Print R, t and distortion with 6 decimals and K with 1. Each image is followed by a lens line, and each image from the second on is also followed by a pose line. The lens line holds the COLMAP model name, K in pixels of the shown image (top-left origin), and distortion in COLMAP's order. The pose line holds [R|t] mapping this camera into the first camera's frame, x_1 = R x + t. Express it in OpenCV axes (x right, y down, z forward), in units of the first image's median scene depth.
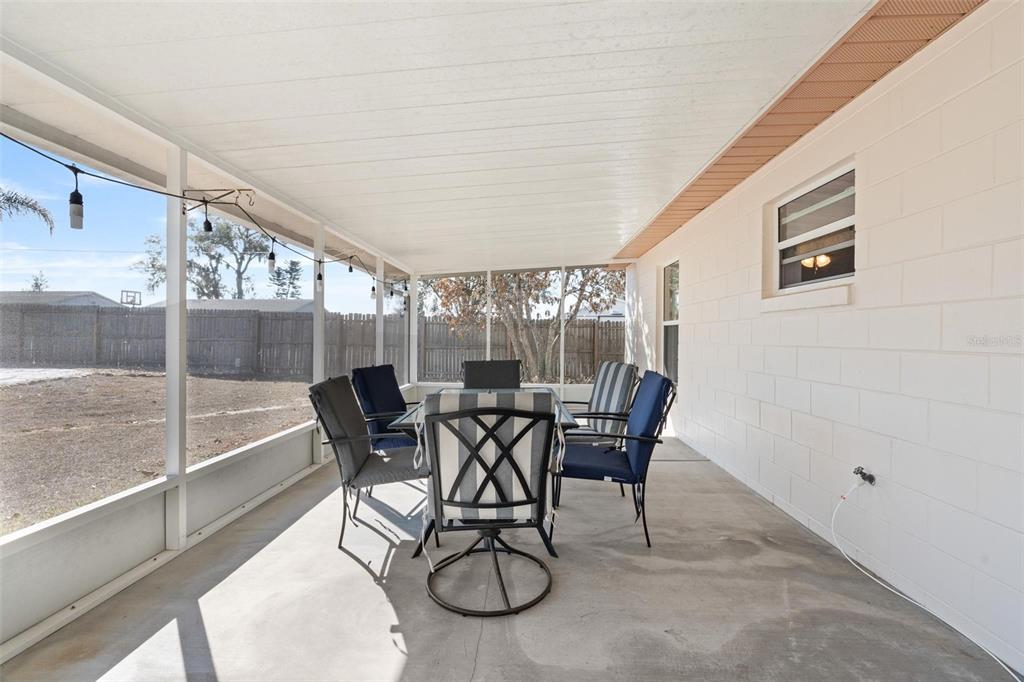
lens RADIAL K [[463.4, 0, 512.9], [0, 463.4, 341.6], [0, 0, 1]] dist [-0.009155, 0.000772]
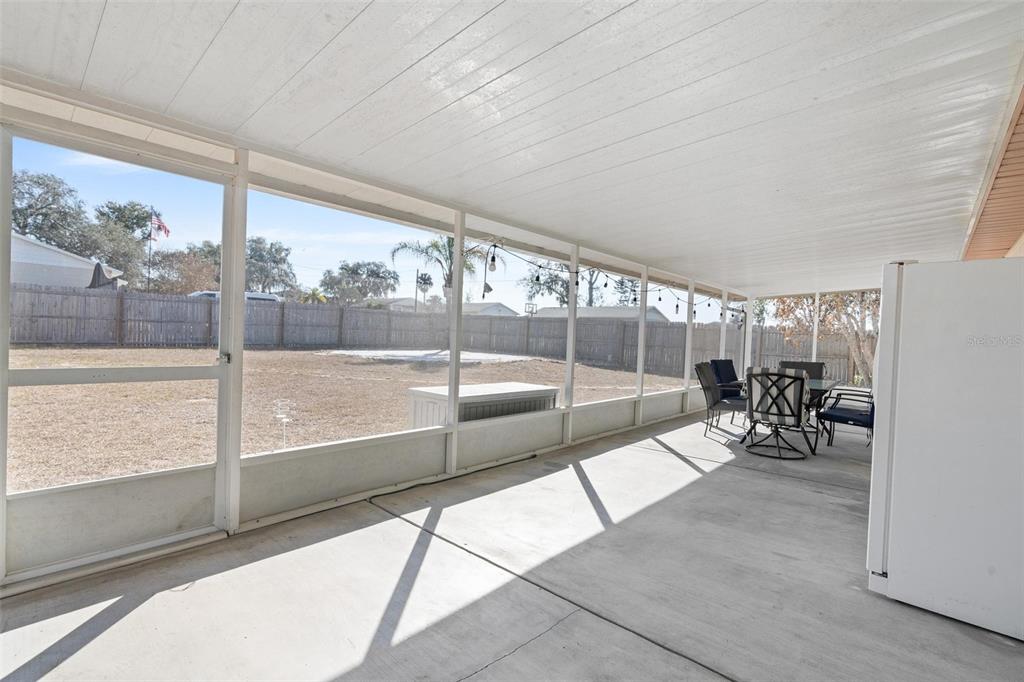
lens RADIAL K [[463.4, 0, 512.9], [0, 463.4, 341.6], [0, 0, 1]] dist [-0.009155, 0.000772]
pose [[0.770634, 0.033336, -0.636405, 0.066816], [-0.039227, 0.999219, 0.004840, 0.001937], [0.636069, 0.021234, 0.771340, -0.276288]]
